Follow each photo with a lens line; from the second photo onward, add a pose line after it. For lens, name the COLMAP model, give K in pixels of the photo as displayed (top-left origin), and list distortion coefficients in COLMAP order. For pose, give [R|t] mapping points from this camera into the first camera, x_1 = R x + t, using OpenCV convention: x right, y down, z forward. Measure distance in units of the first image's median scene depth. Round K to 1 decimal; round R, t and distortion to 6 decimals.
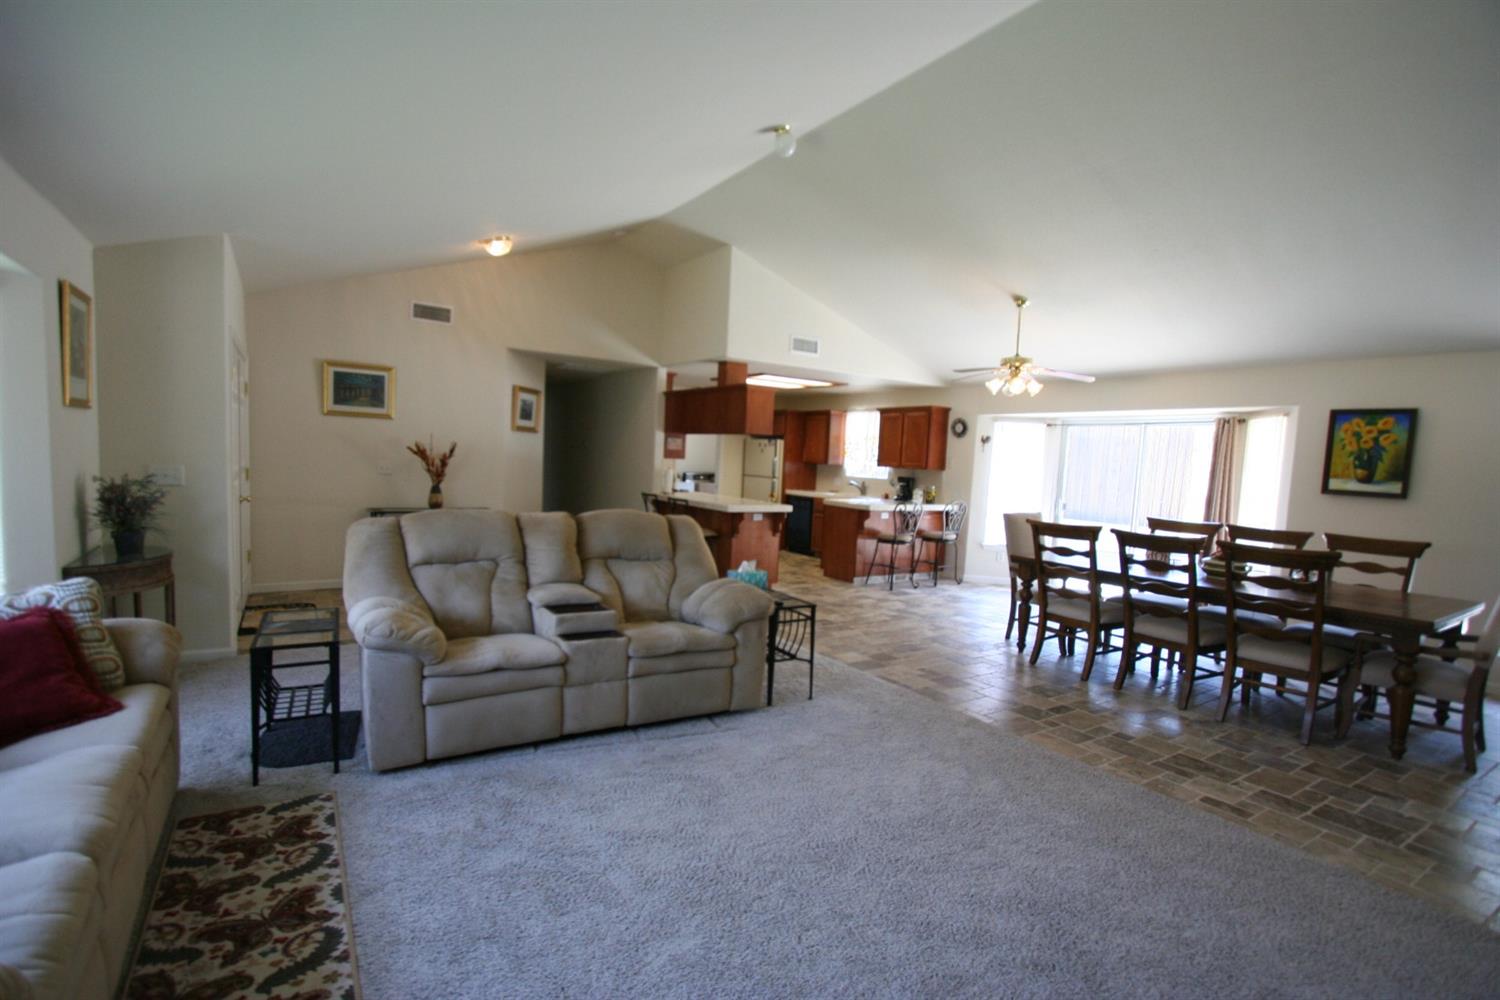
lens RADIAL K [[697.1, 0, 732.1], [0, 697.1, 514.3], [0, 0, 1]] dist [-0.021931, 0.004392]
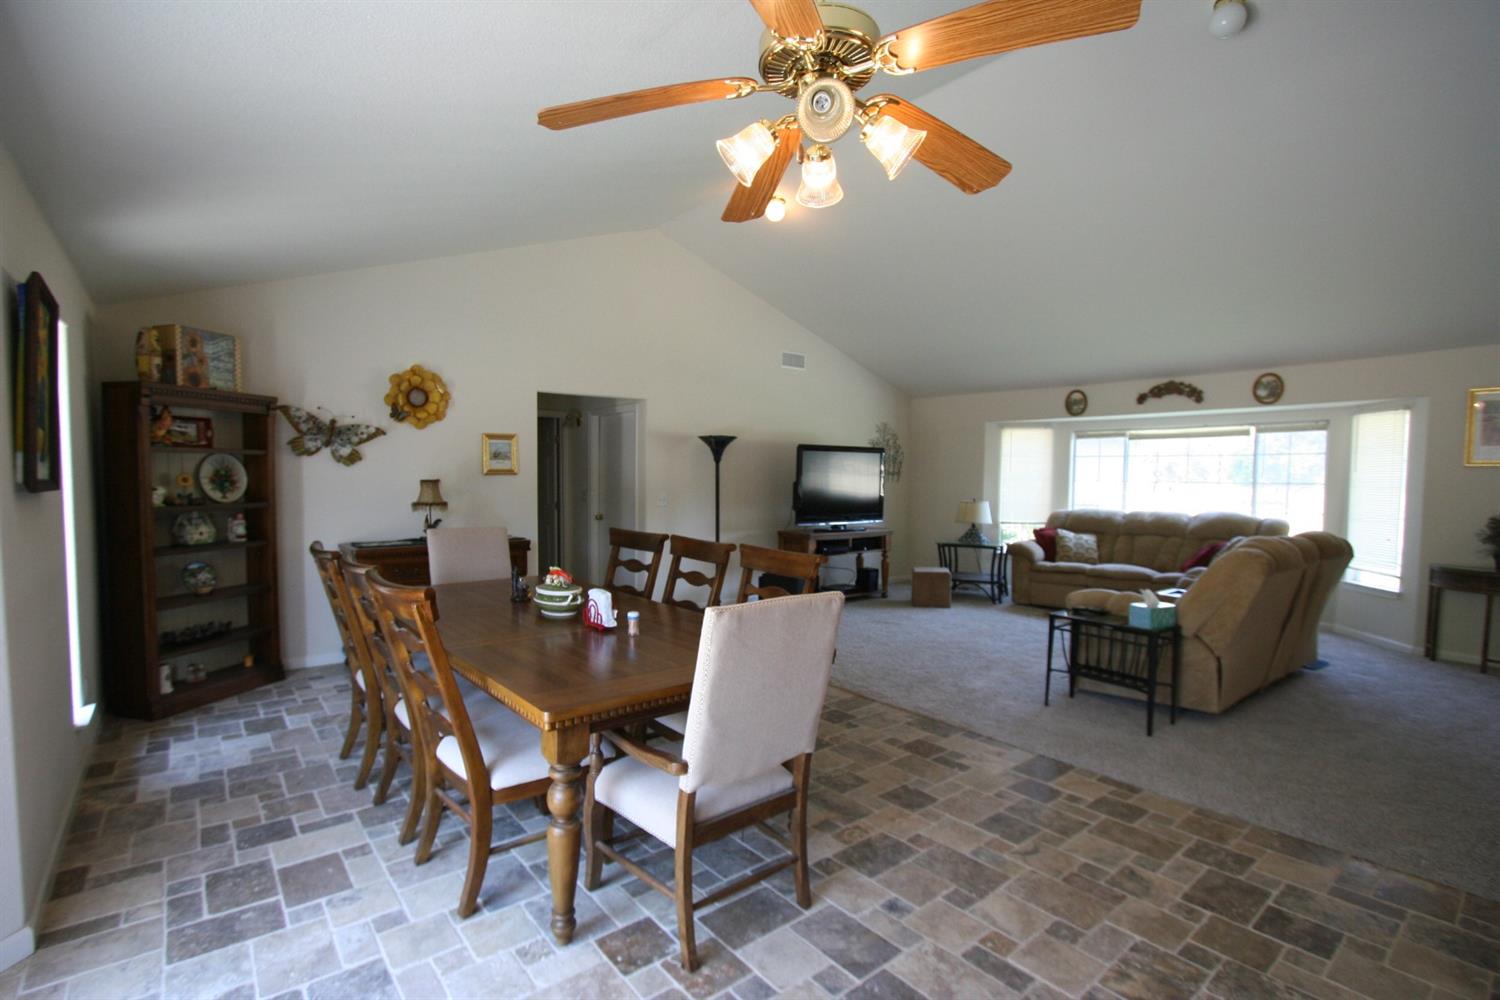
lens RADIAL K [[697.1, 0, 735.1], [0, 697.1, 511.6], [0, 0, 1]] dist [-0.021931, 0.004392]
pose [[-0.993091, -0.047715, -0.107208, 0.510271], [-0.061631, 0.989532, 0.130492, -0.092509], [0.099859, 0.136198, -0.985636, 1.412966]]
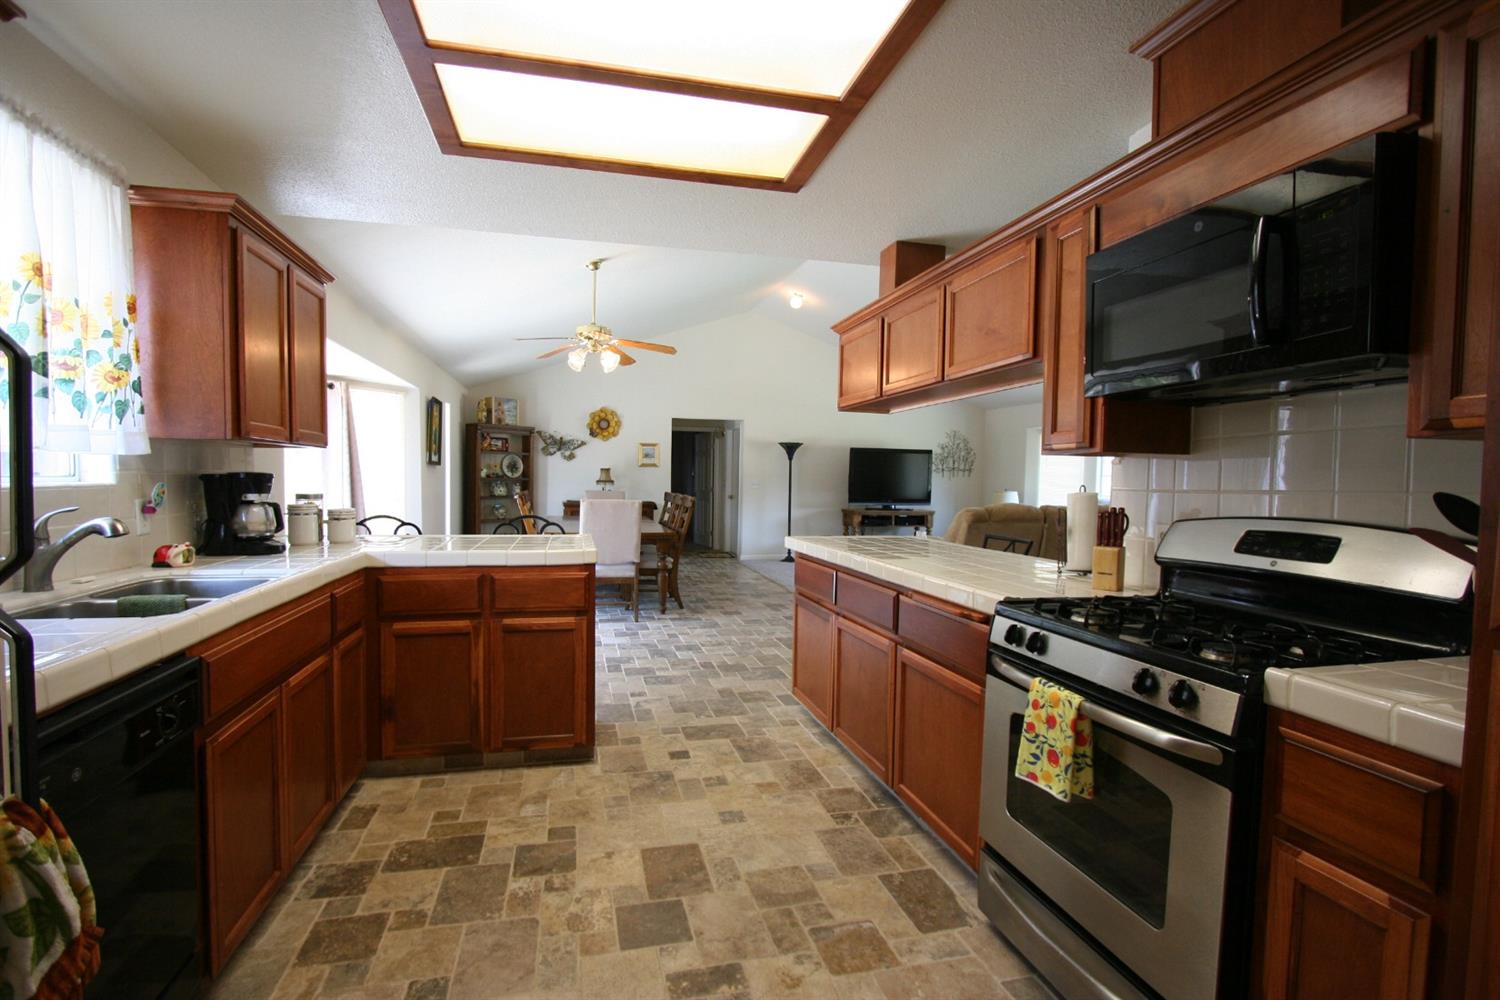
lens RADIAL K [[697.1, 0, 730.5], [0, 697.1, 512.8], [0, 0, 1]] dist [-0.021931, 0.004392]
pose [[-0.938948, -0.078744, 0.334926, -0.070426], [-0.031370, 0.988996, 0.144579, -0.140571], [-0.342625, 0.125245, -0.931086, 1.983042]]
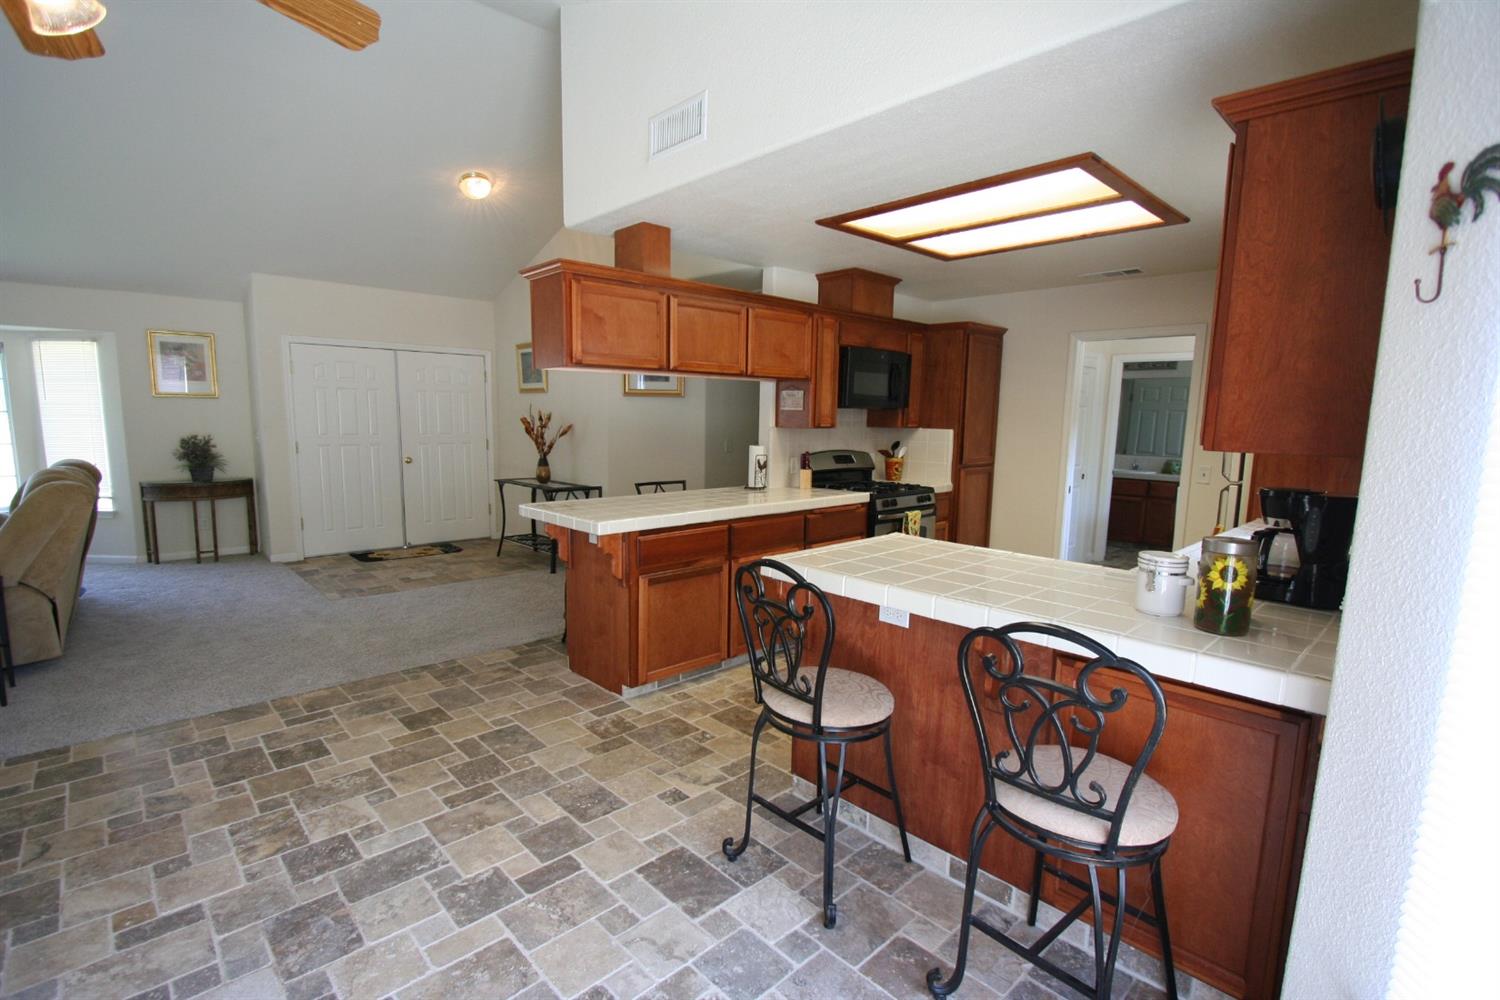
lens RADIAL K [[697.1, 0, 737.9], [0, 697.1, 510.9], [0, 0, 1]] dist [-0.021931, 0.004392]
pose [[0.184679, 0.090112, -0.978659, 0.694700], [-0.090857, 0.993089, 0.074296, -0.078128], [0.978590, 0.075197, 0.191590, 1.307607]]
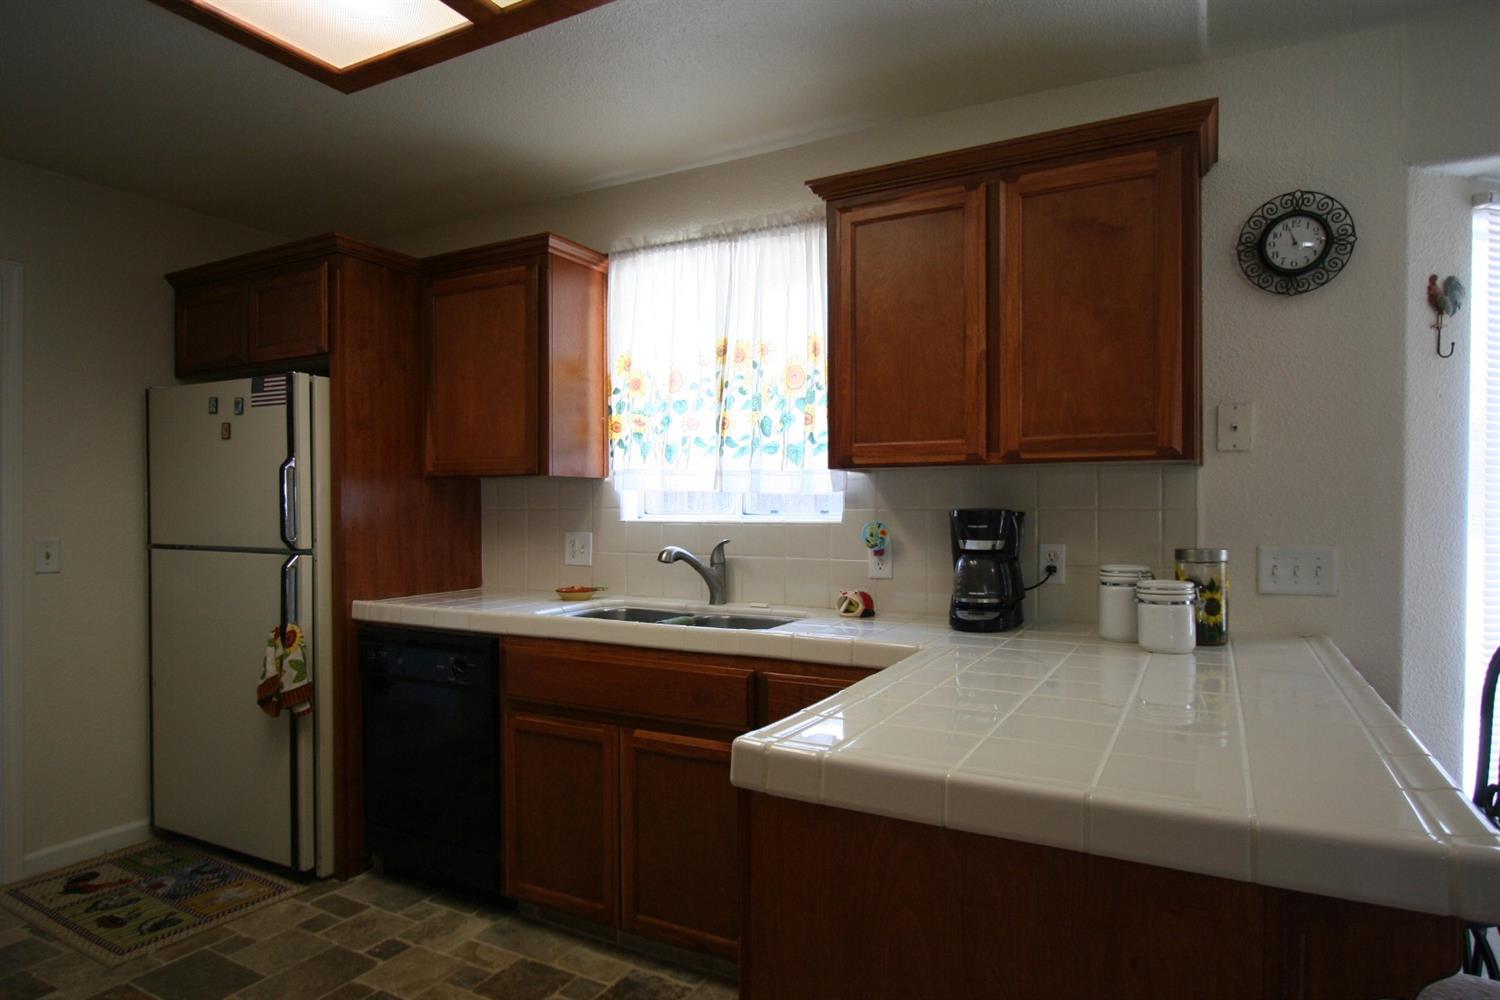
lens RADIAL K [[869.9, 0, 729.5], [0, 869.9, 509.7], [0, 0, 1]] dist [-0.011095, 0.000208]
pose [[0.880373, -0.049001, 0.471744, 0.102571], [0.081881, 0.995417, -0.049410, -0.077937], [-0.467161, 0.082126, 0.880350, 1.339291]]
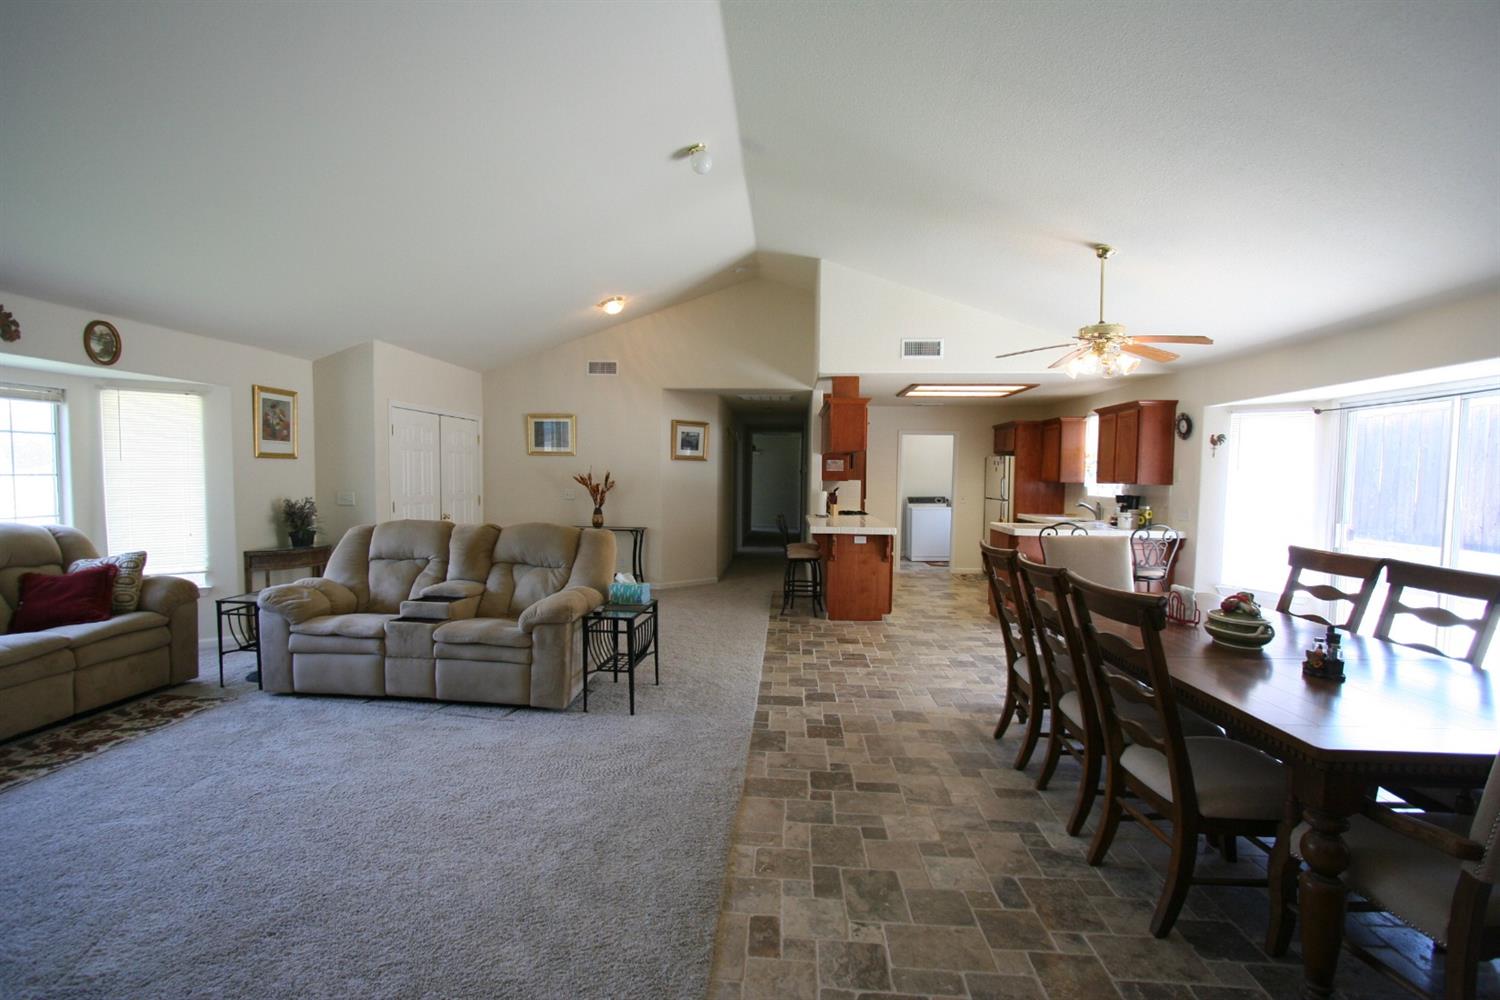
lens RADIAL K [[697.1, 0, 732.7], [0, 697.1, 509.8], [0, 0, 1]] dist [-0.021931, 0.004392]
pose [[0.795390, -0.007173, -0.606055, 0.603048], [-0.024563, 0.998727, -0.044056, 0.011545], [0.605600, 0.049929, 0.794202, 0.212118]]
